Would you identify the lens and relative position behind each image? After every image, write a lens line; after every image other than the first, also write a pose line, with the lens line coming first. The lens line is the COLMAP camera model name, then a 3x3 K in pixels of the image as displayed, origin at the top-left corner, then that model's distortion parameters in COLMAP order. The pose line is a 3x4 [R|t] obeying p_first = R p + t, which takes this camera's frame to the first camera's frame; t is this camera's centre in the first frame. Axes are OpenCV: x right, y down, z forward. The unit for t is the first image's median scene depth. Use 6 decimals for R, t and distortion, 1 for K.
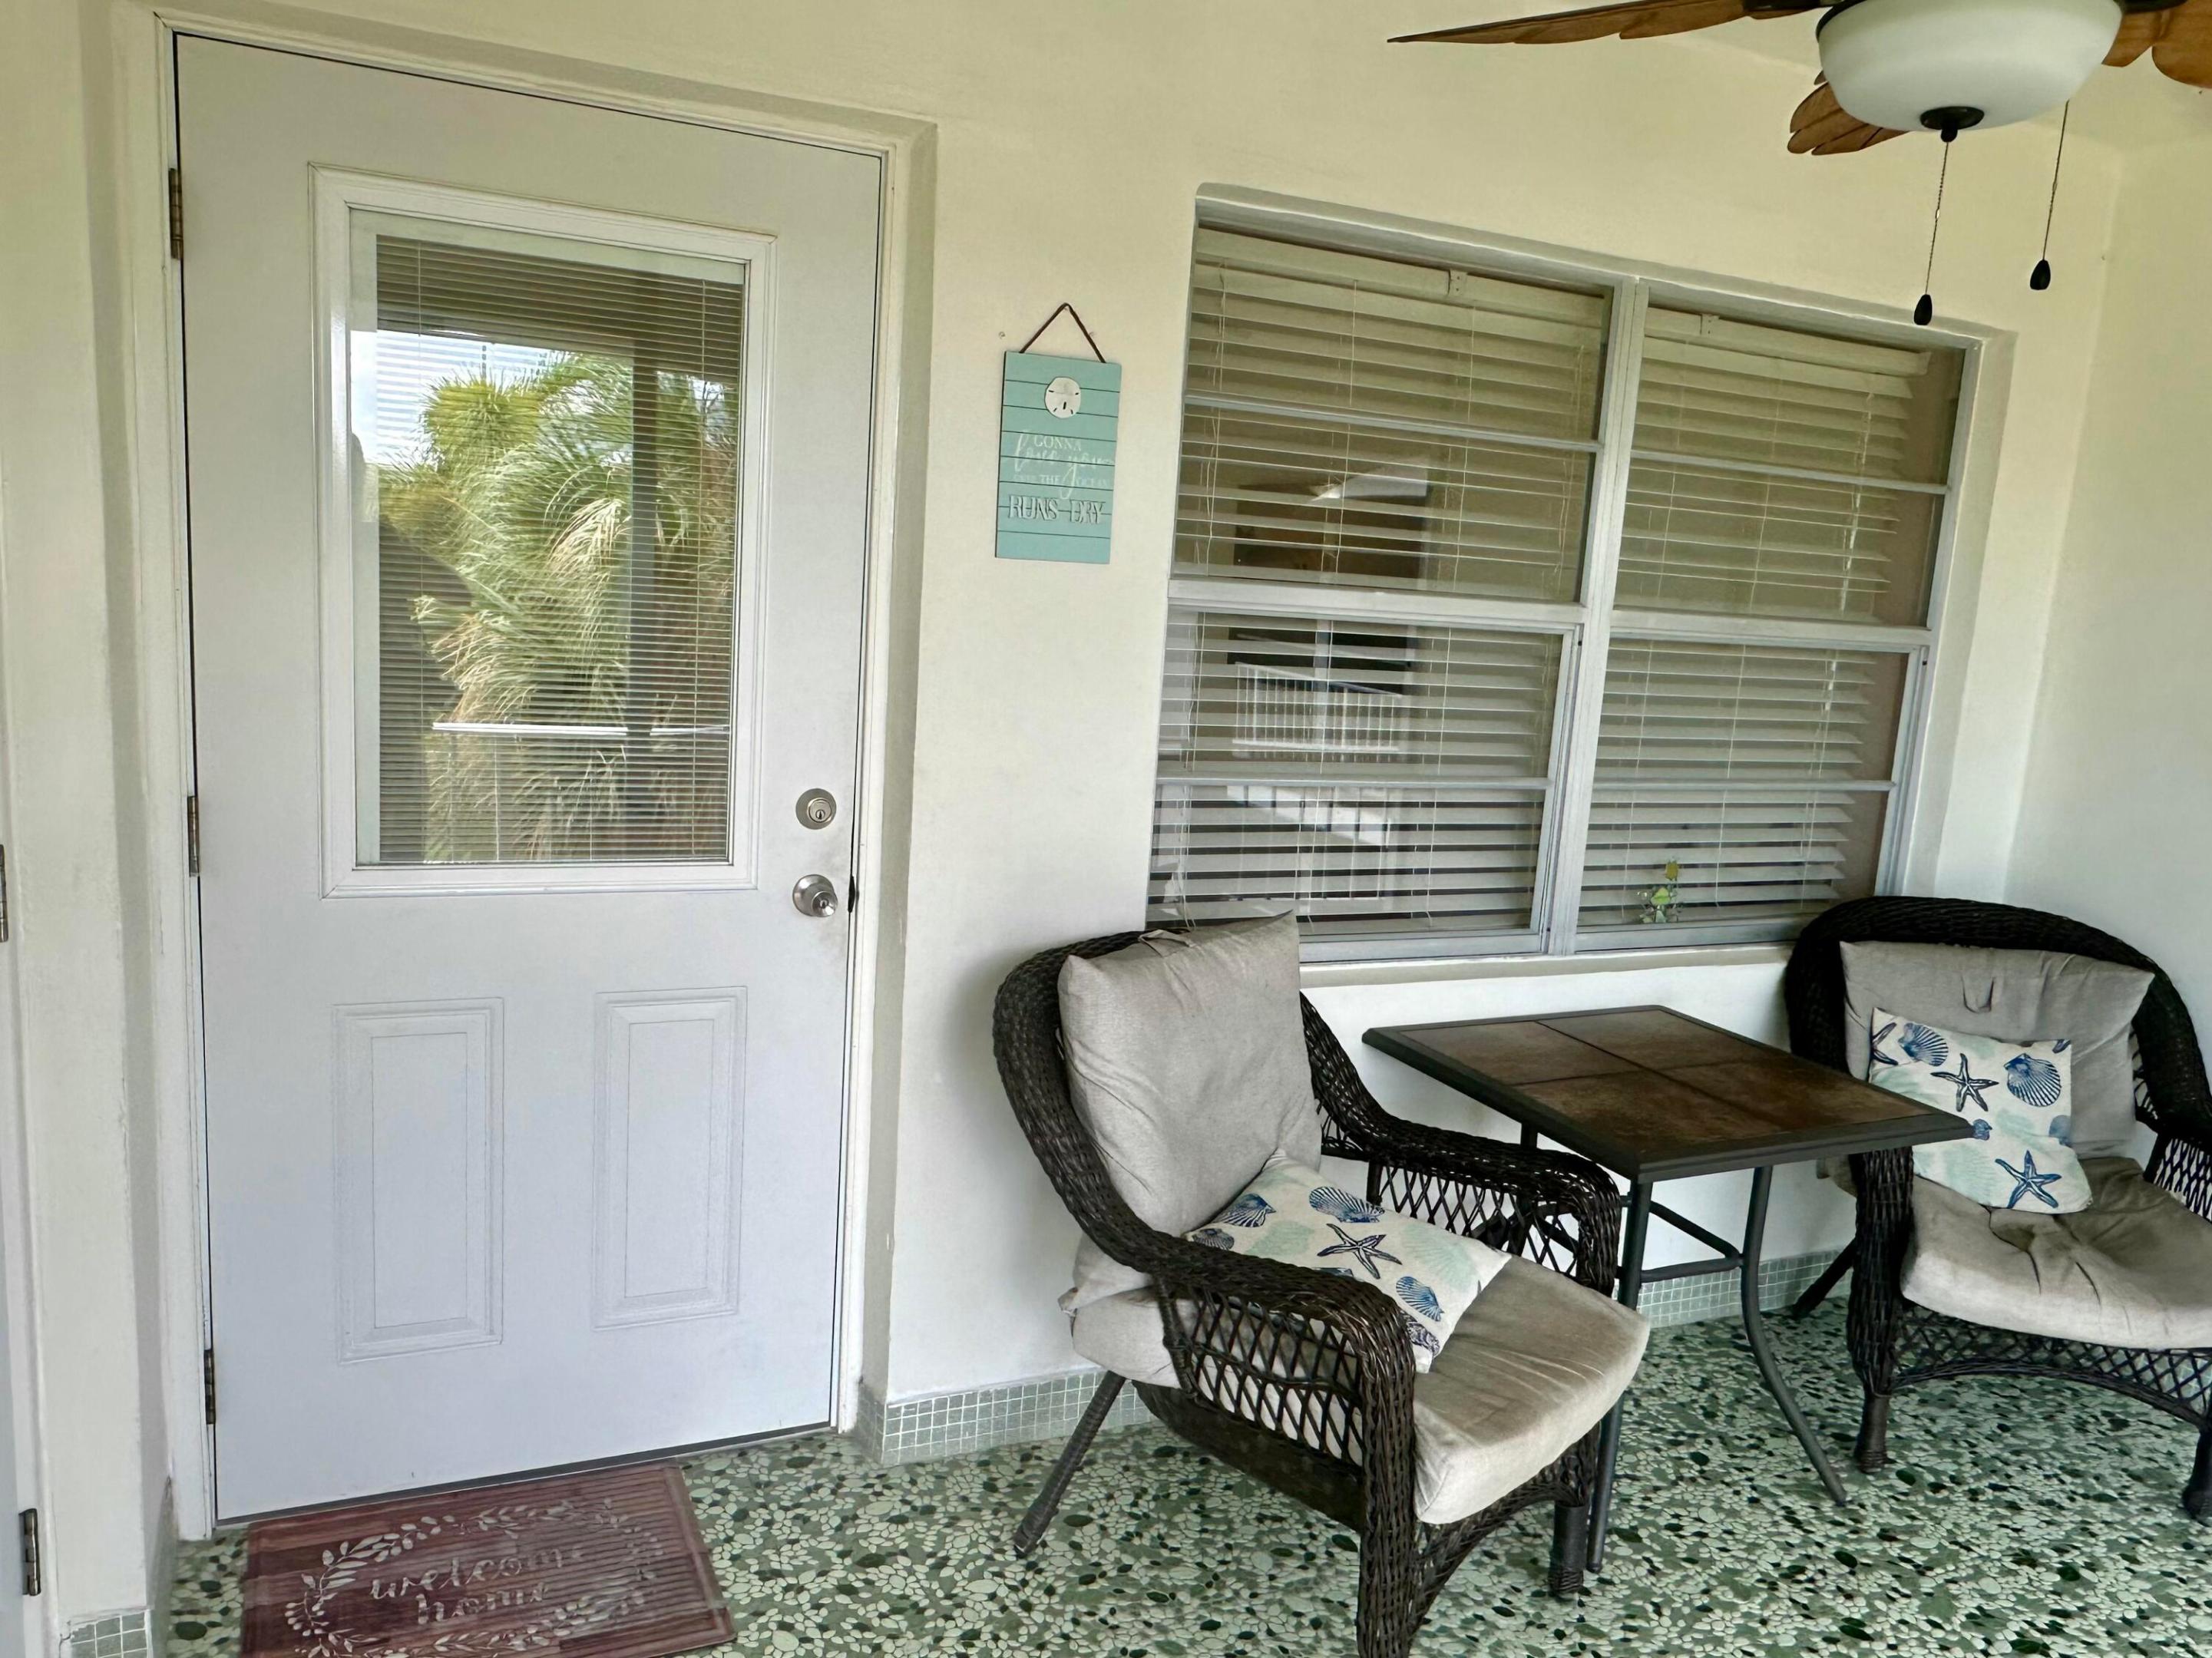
lens RADIAL K [[1488.2, 0, 1109.9], [0, 1488.2, 862.5], [0, 0, 1]] dist [-0.003523, 0.001854]
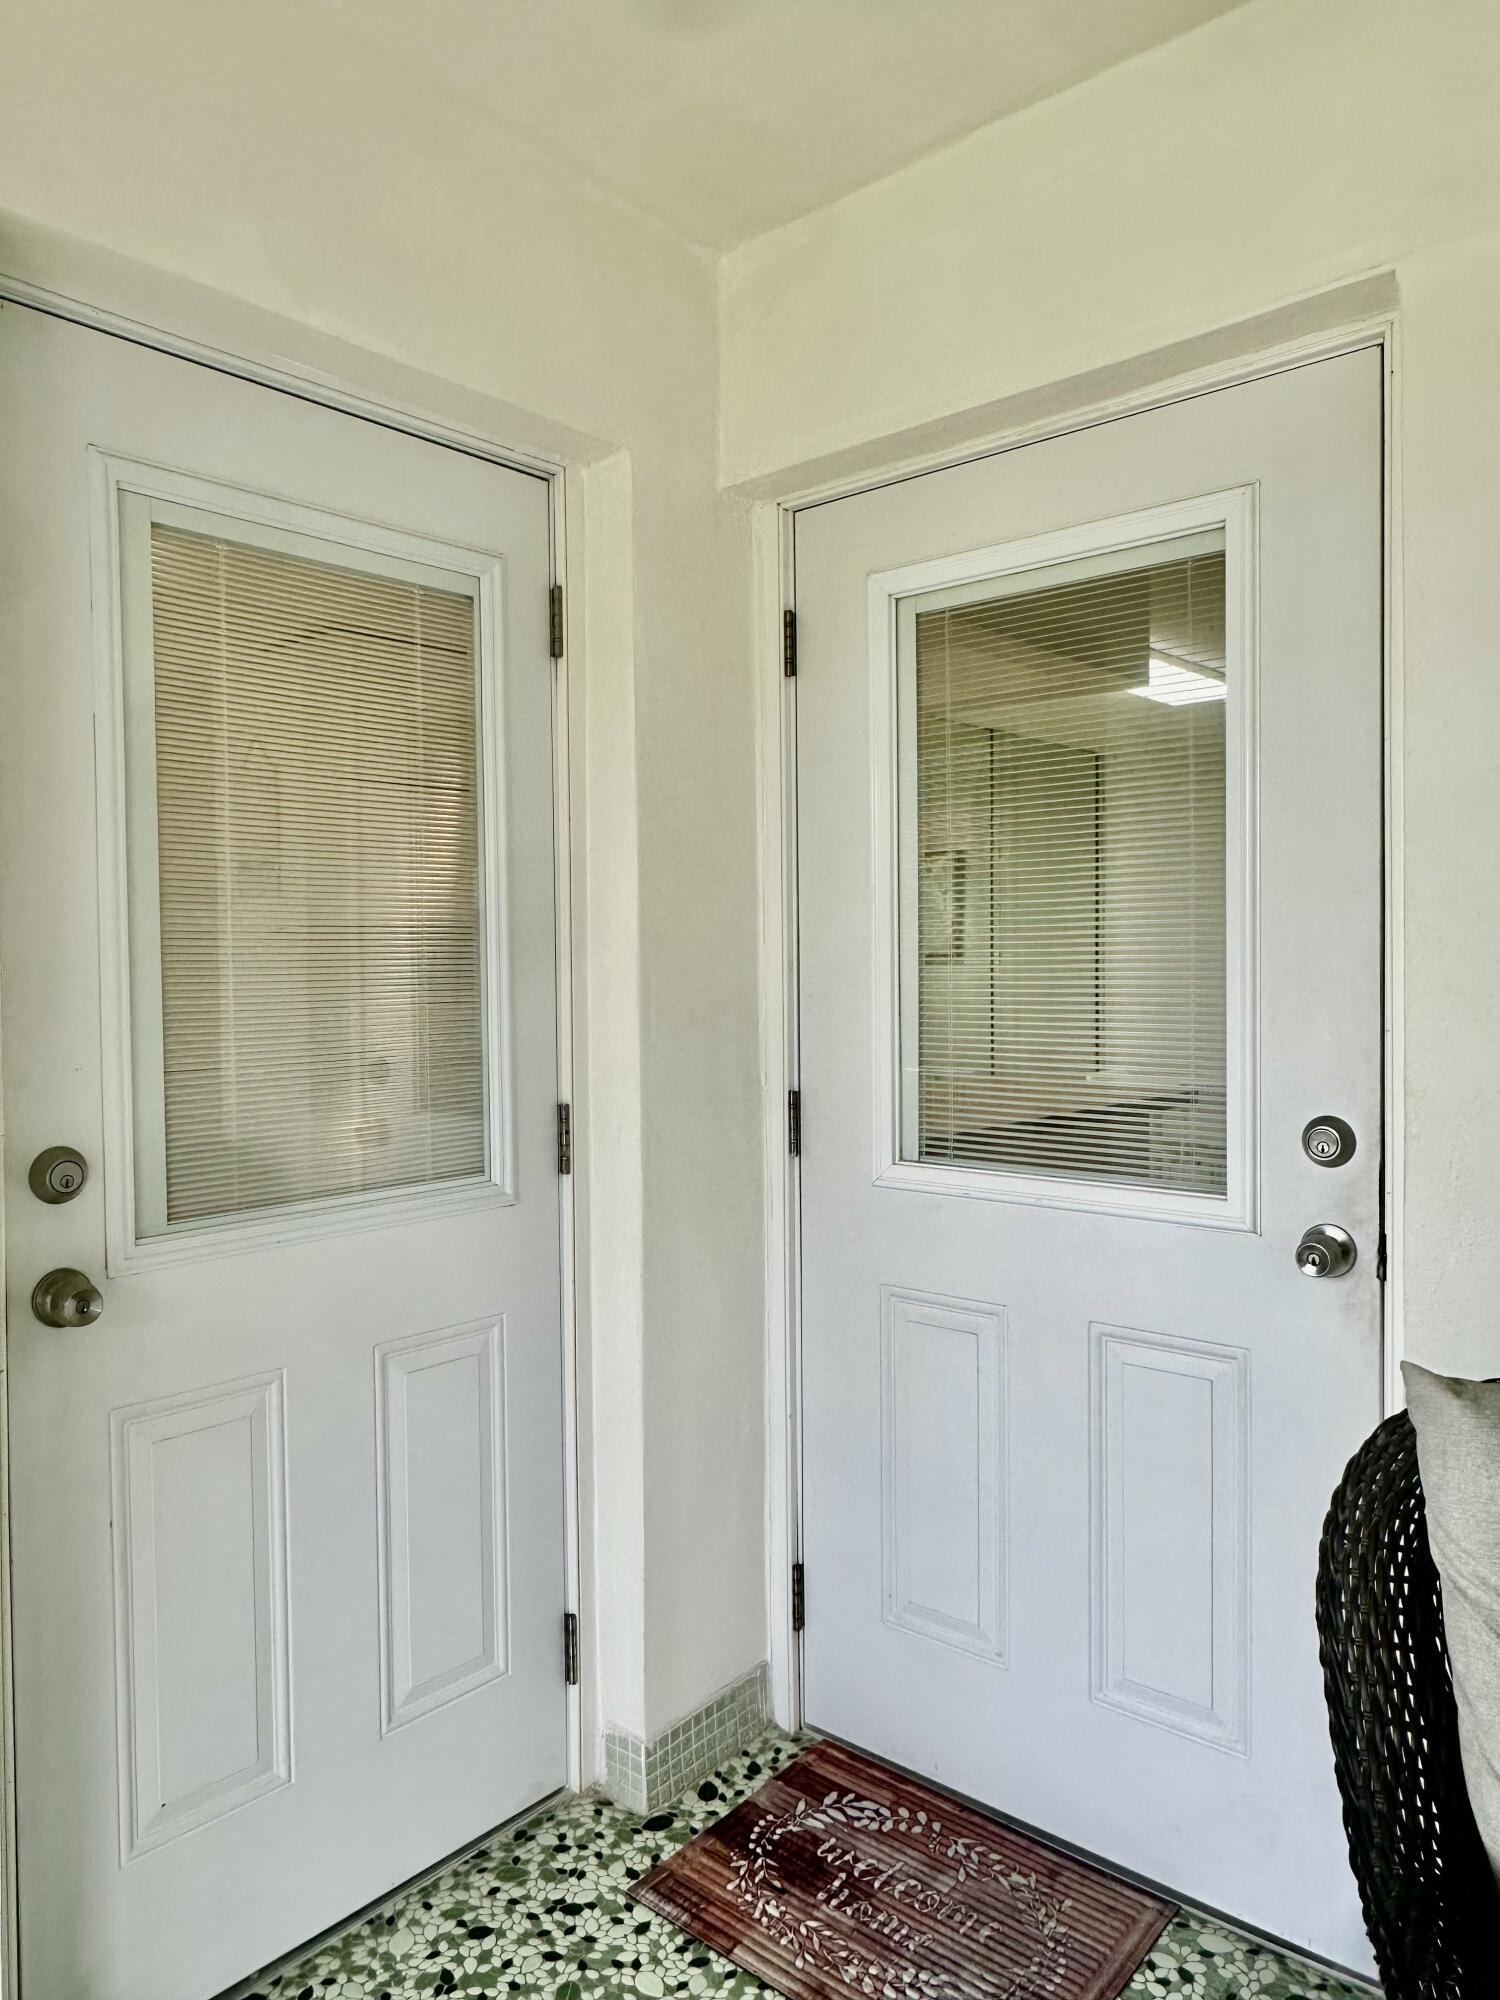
lens RADIAL K [[1345.7, 0, 750.0], [0, 1345.7, 1000.0], [0, 0, 1]] dist [-0.003523, 0.001854]
pose [[0.441205, -0.040690, -0.896483, 0.352977], [-0.119244, 0.987455, -0.103505, 0.000918], [0.889448, 0.152567, 0.430819, 0.437123]]
